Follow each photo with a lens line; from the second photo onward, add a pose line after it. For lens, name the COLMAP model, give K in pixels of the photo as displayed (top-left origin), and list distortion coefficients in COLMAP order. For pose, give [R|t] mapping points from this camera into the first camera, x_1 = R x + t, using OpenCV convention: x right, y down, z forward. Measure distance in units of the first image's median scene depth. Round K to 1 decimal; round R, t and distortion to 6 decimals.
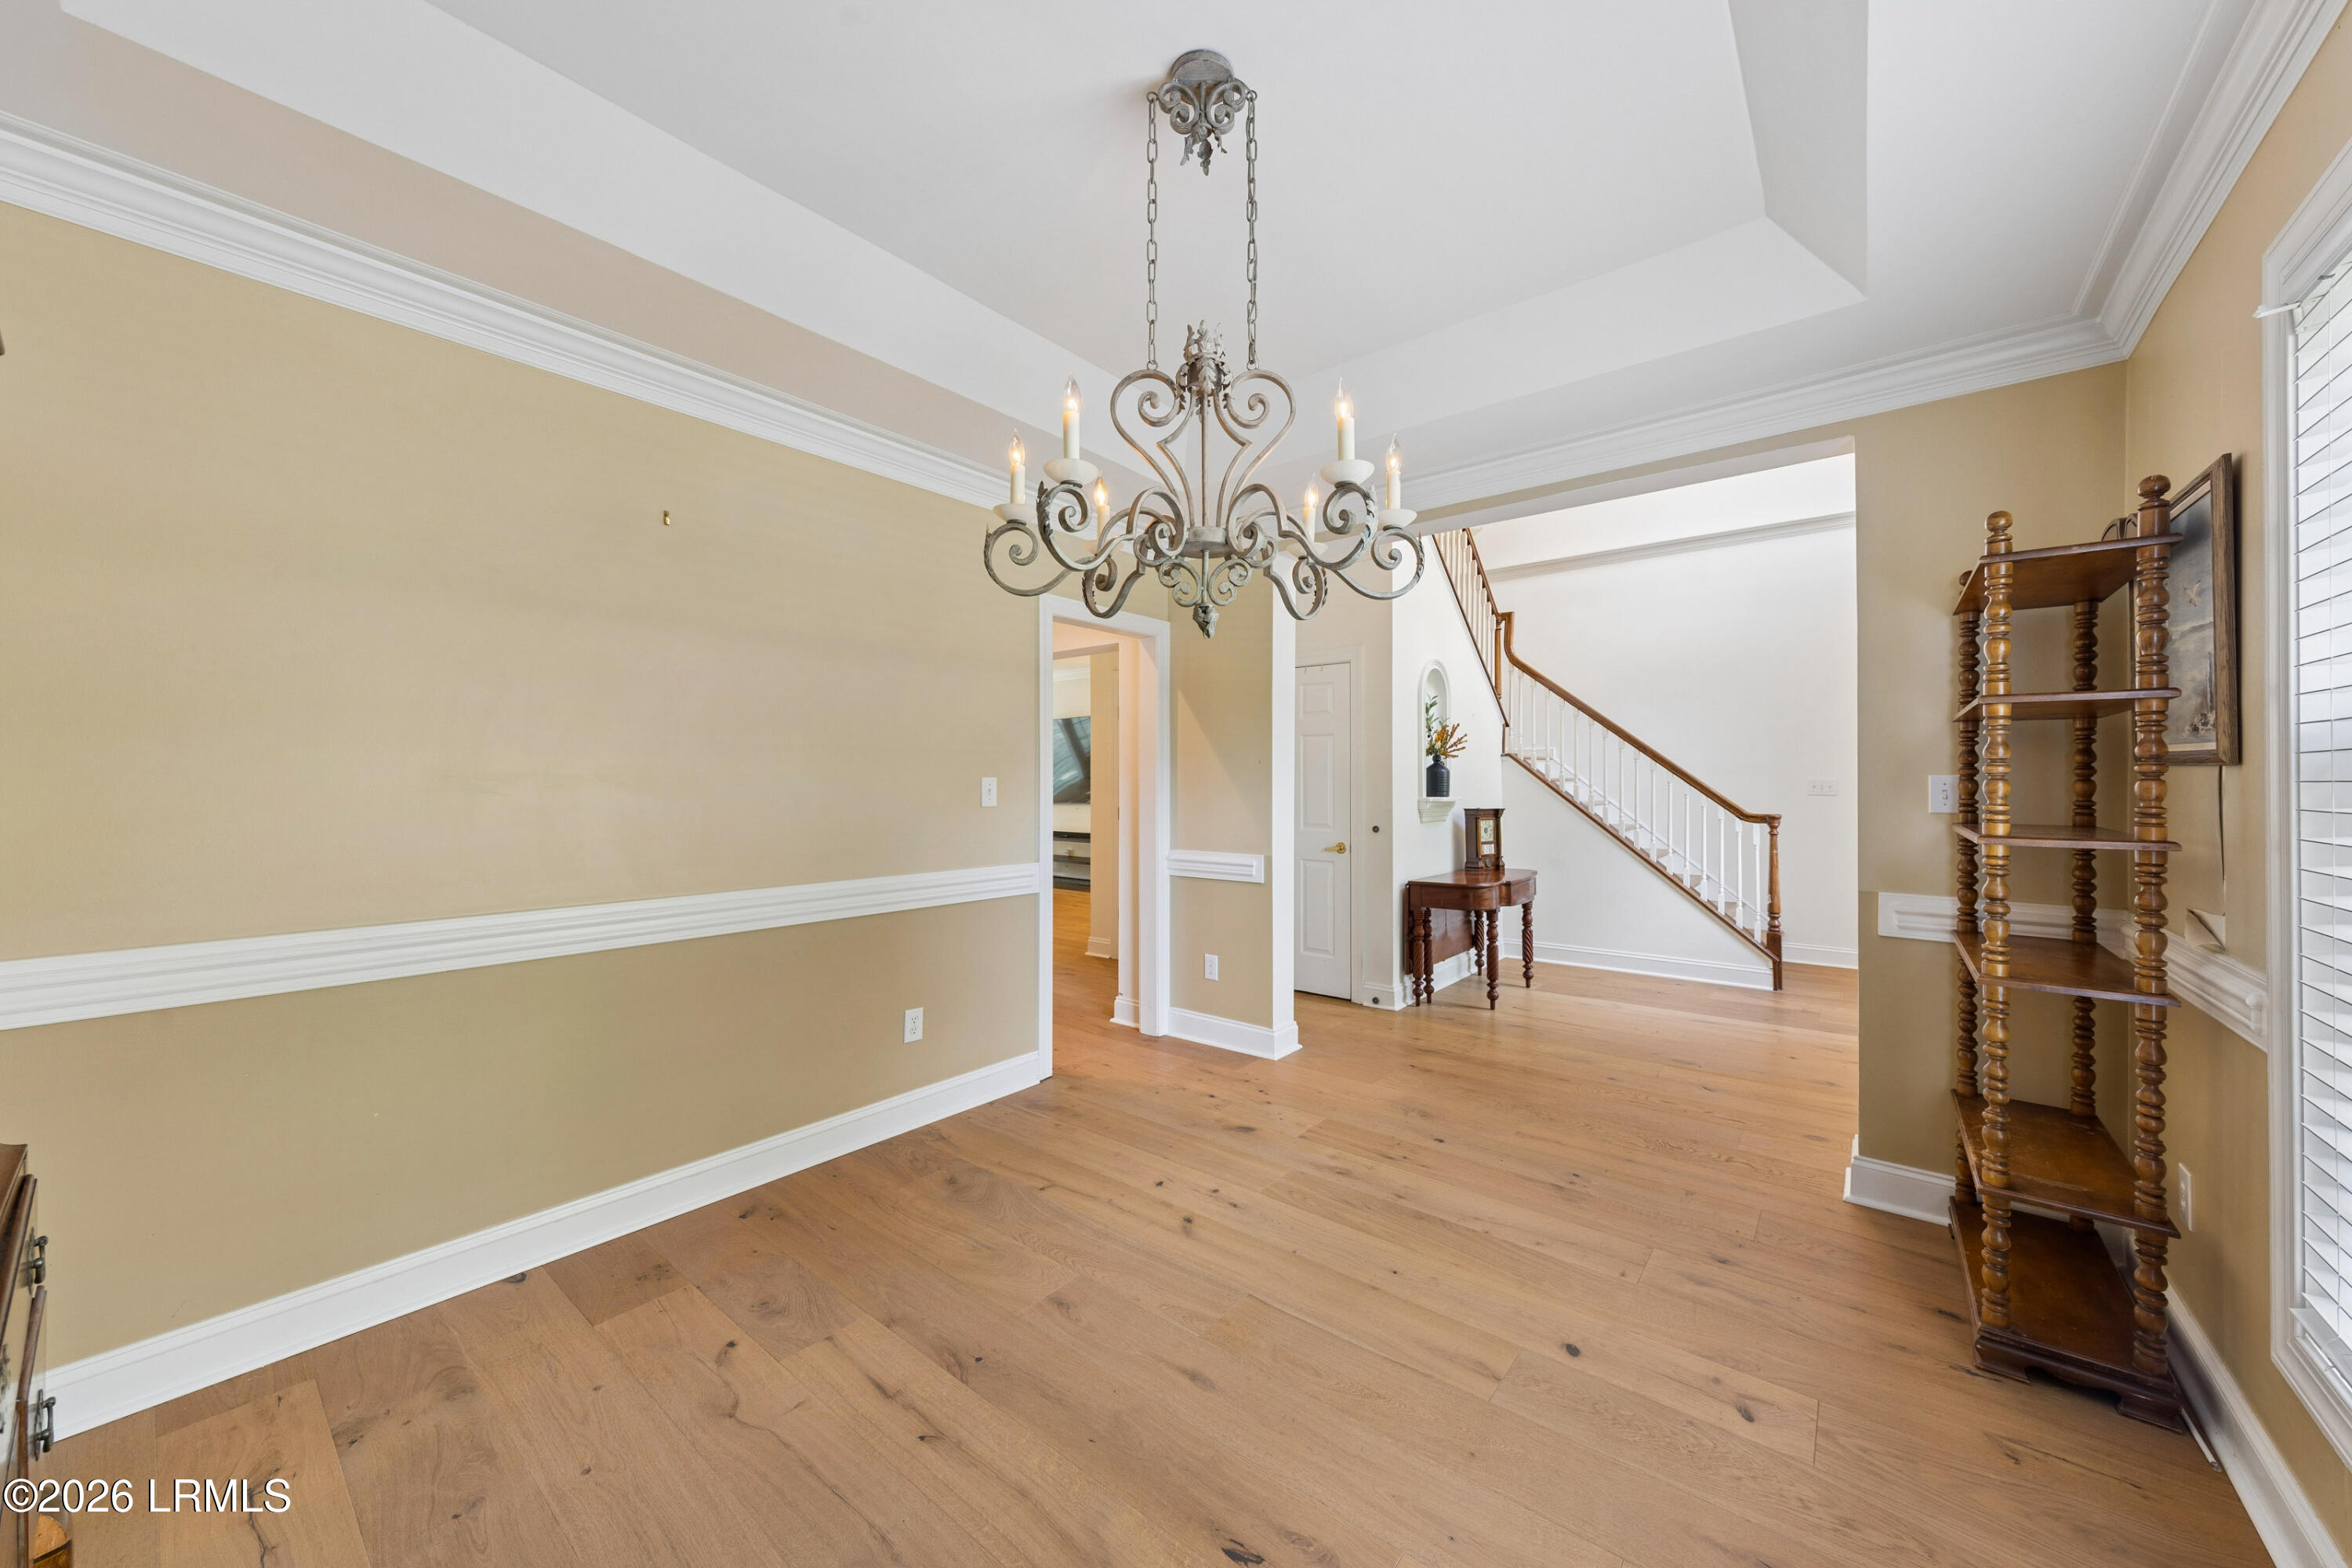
lens RADIAL K [[840.2, 0, 1187.9], [0, 840.2, 774.5], [0, 0, 1]] dist [-0.001708, -0.000120]
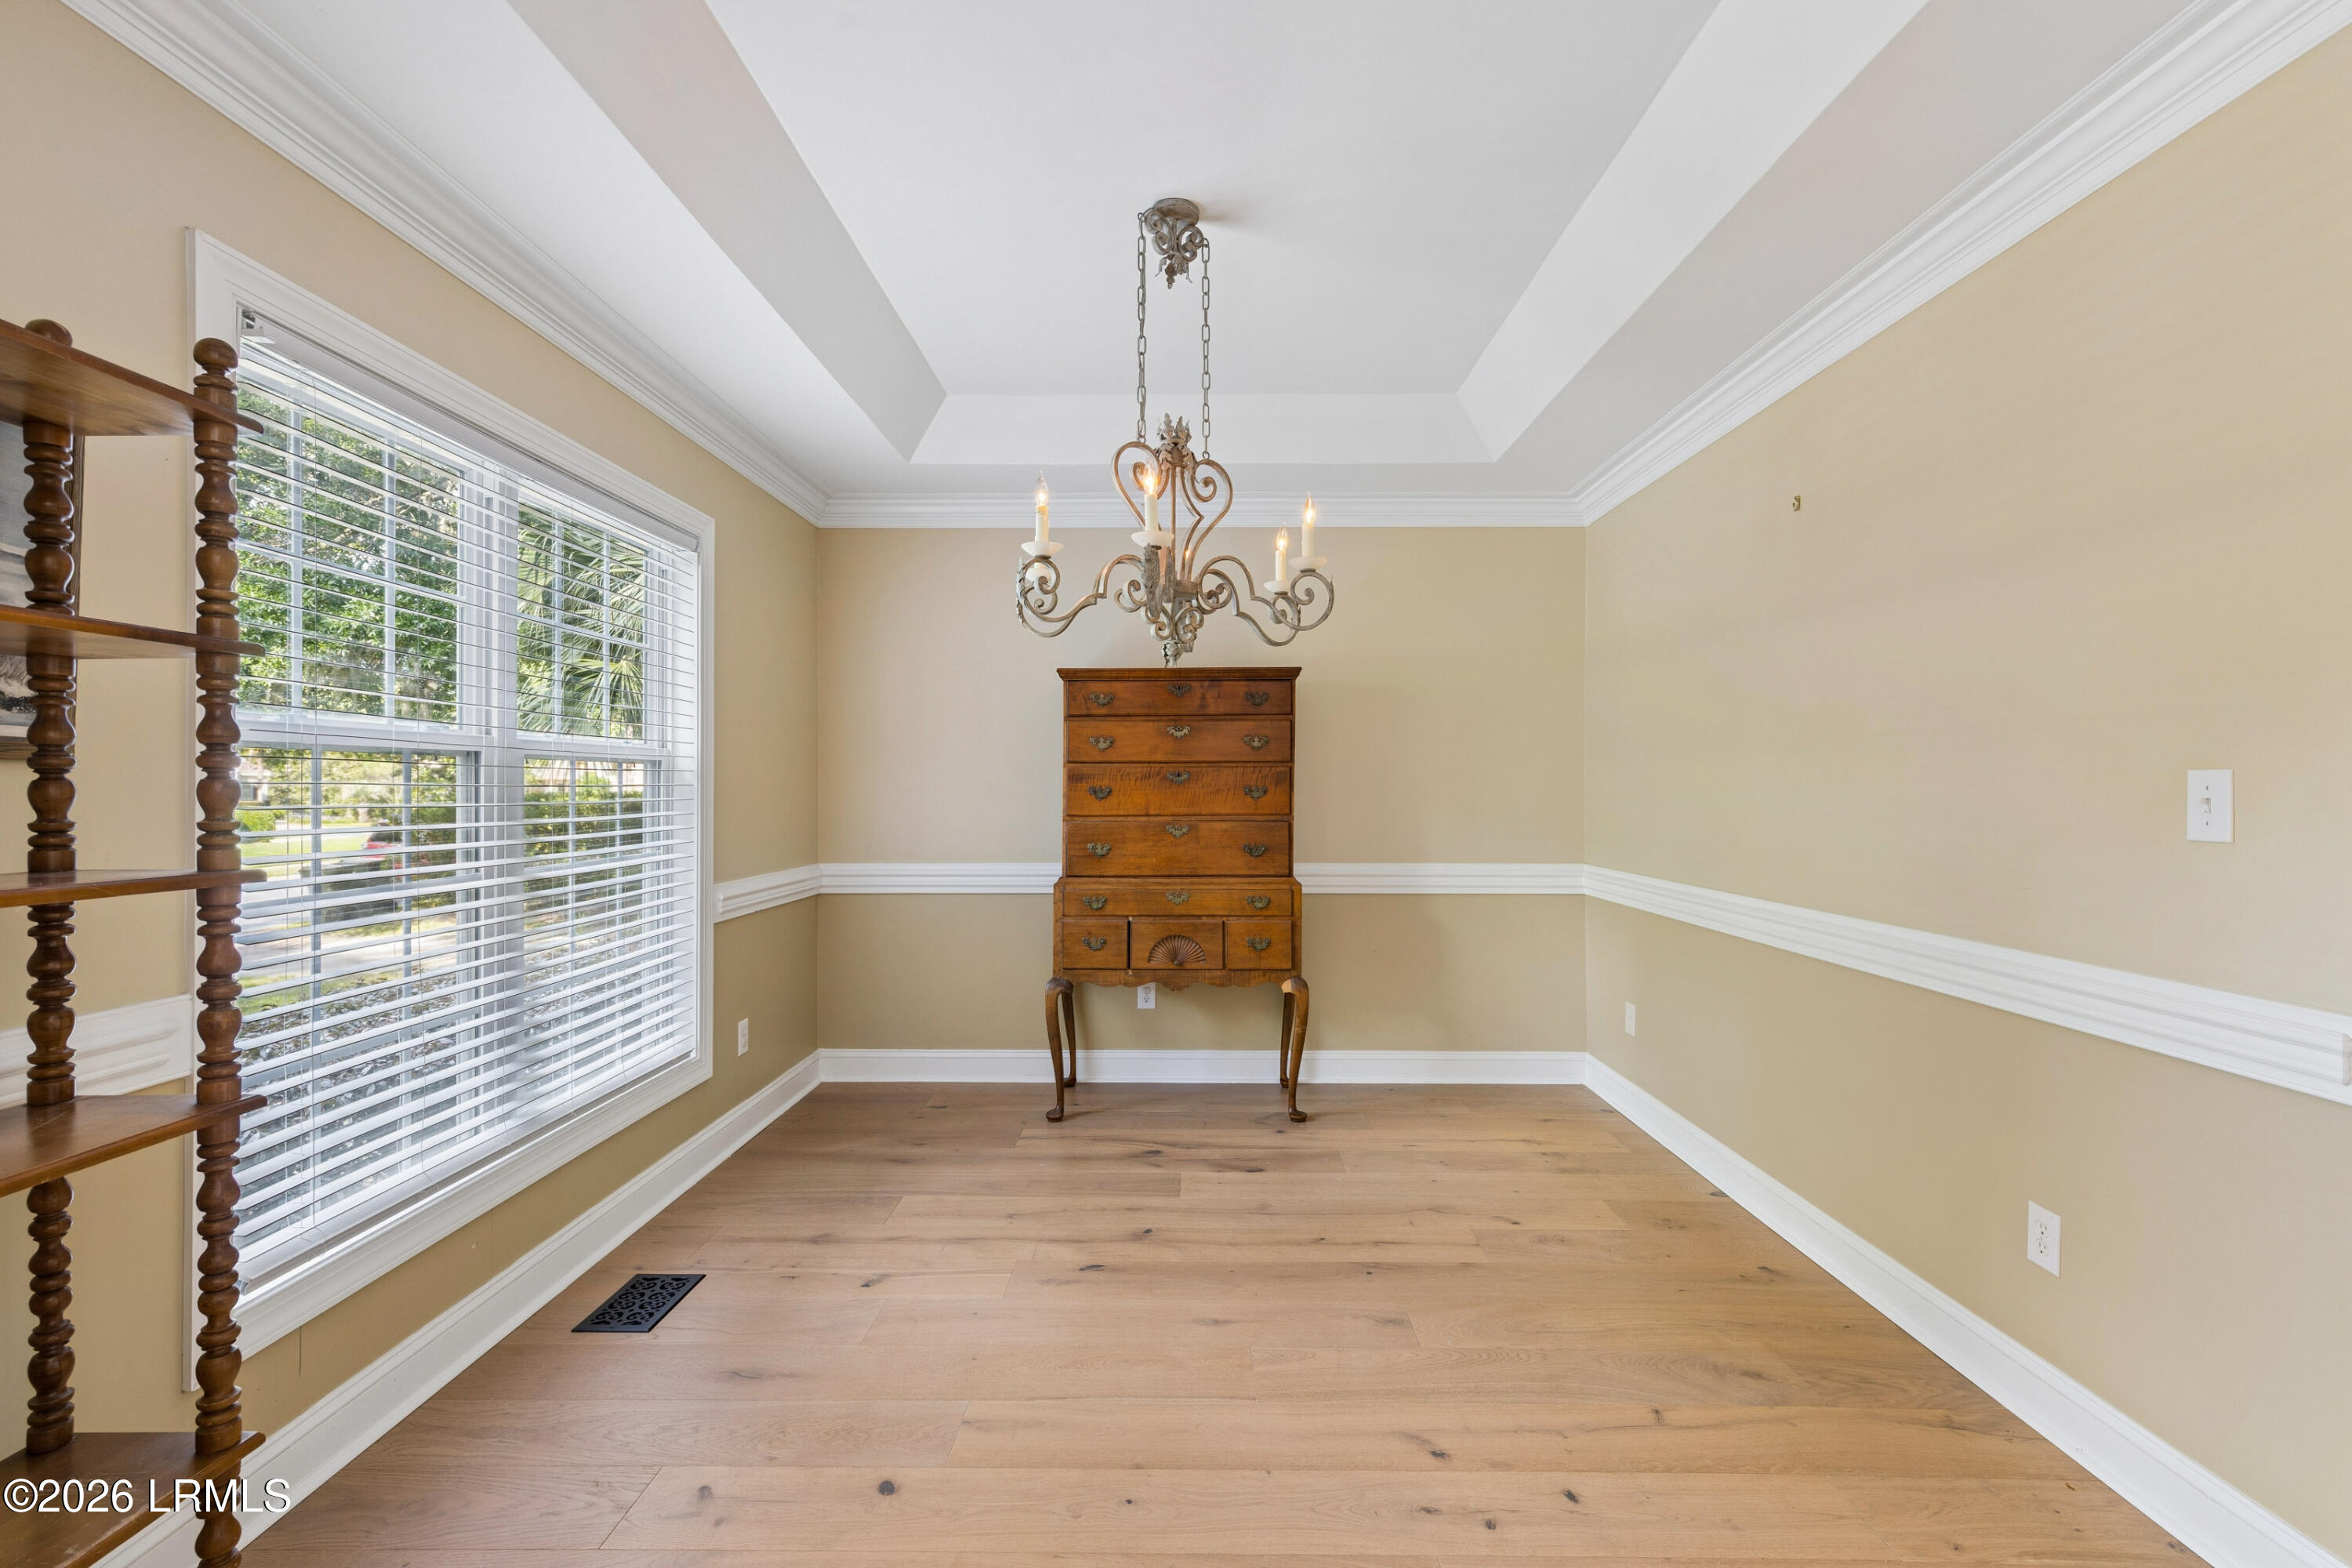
lens RADIAL K [[1076.0, 0, 1187.9], [0, 1076.0, 778.0], [0, 0, 1]] dist [-0.000107, -0.000465]
pose [[-0.787704, -0.004162, -0.616040, 0.830553], [0.007386, 0.999841, -0.016199, 0.021183], [0.616010, -0.017311, -0.787548, 1.913545]]
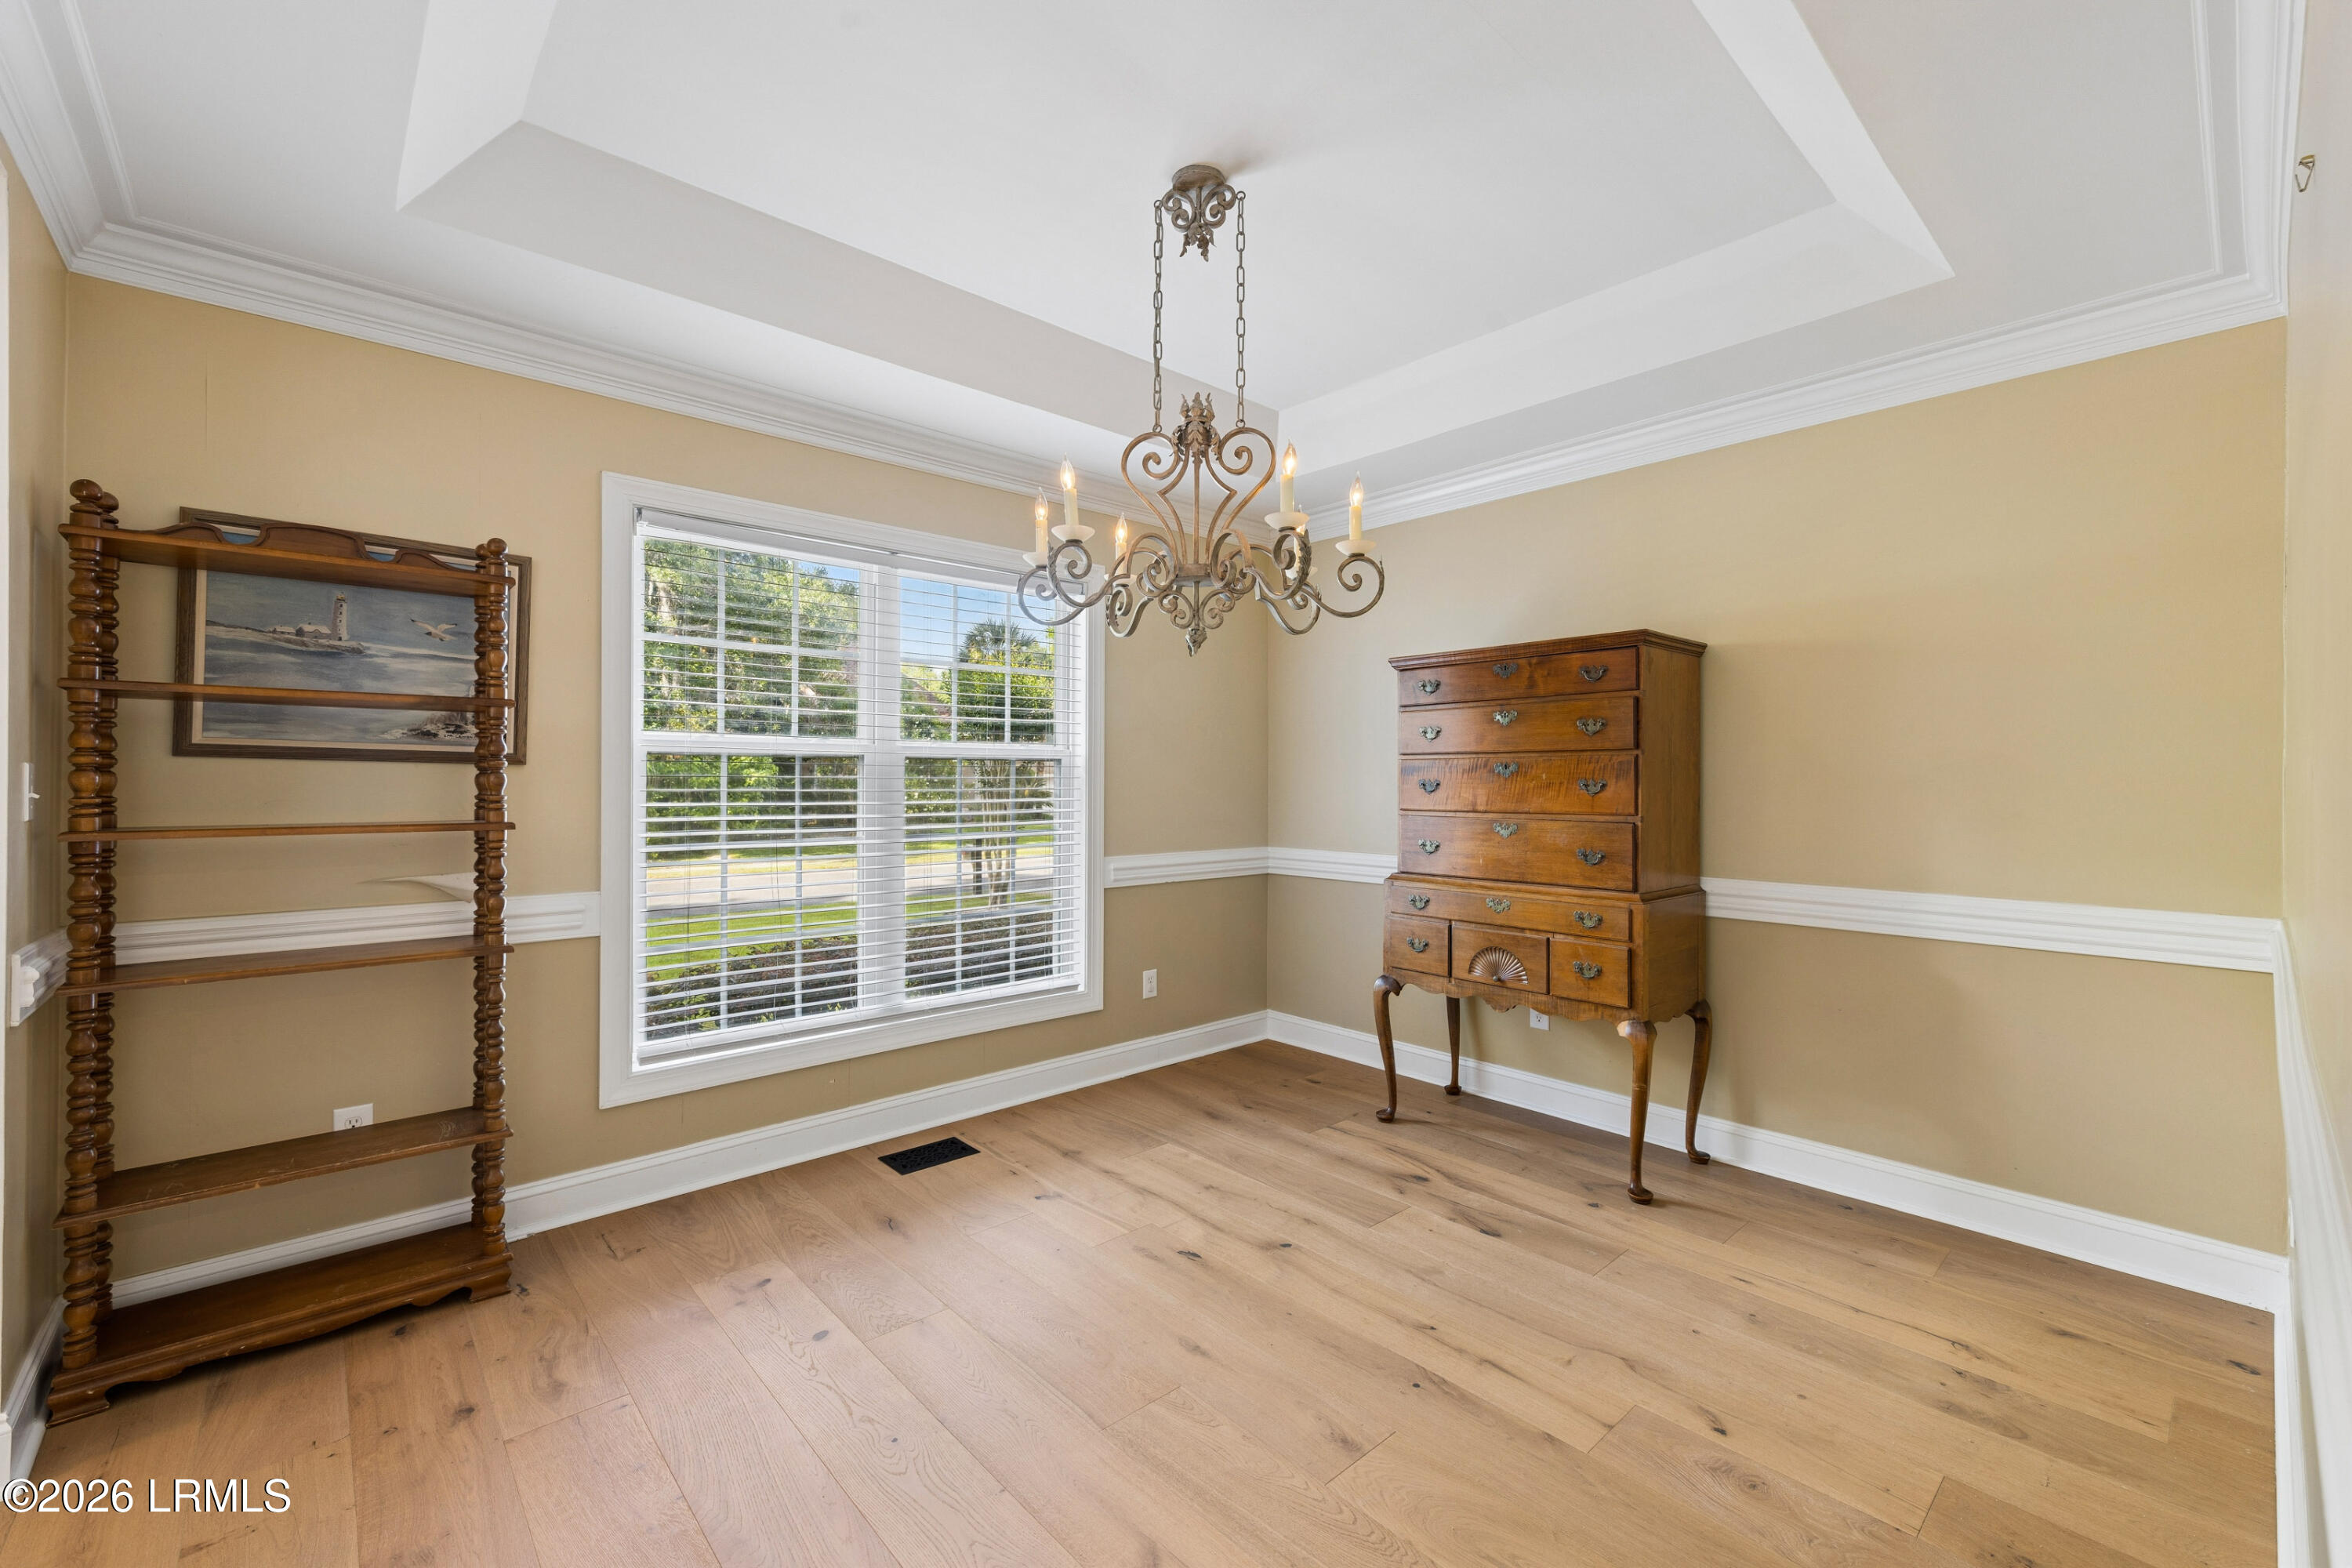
lens RADIAL K [[978.9, 0, 1176.5], [0, 978.9, 772.9], [0, 0, 1]] dist [0.004221, -0.000760]
pose [[-0.985345, -0.001121, 0.170568, -0.159084], [-0.004307, 0.999823, -0.018309, 0.025230], [-0.170517, -0.018776, -0.985176, 2.009270]]
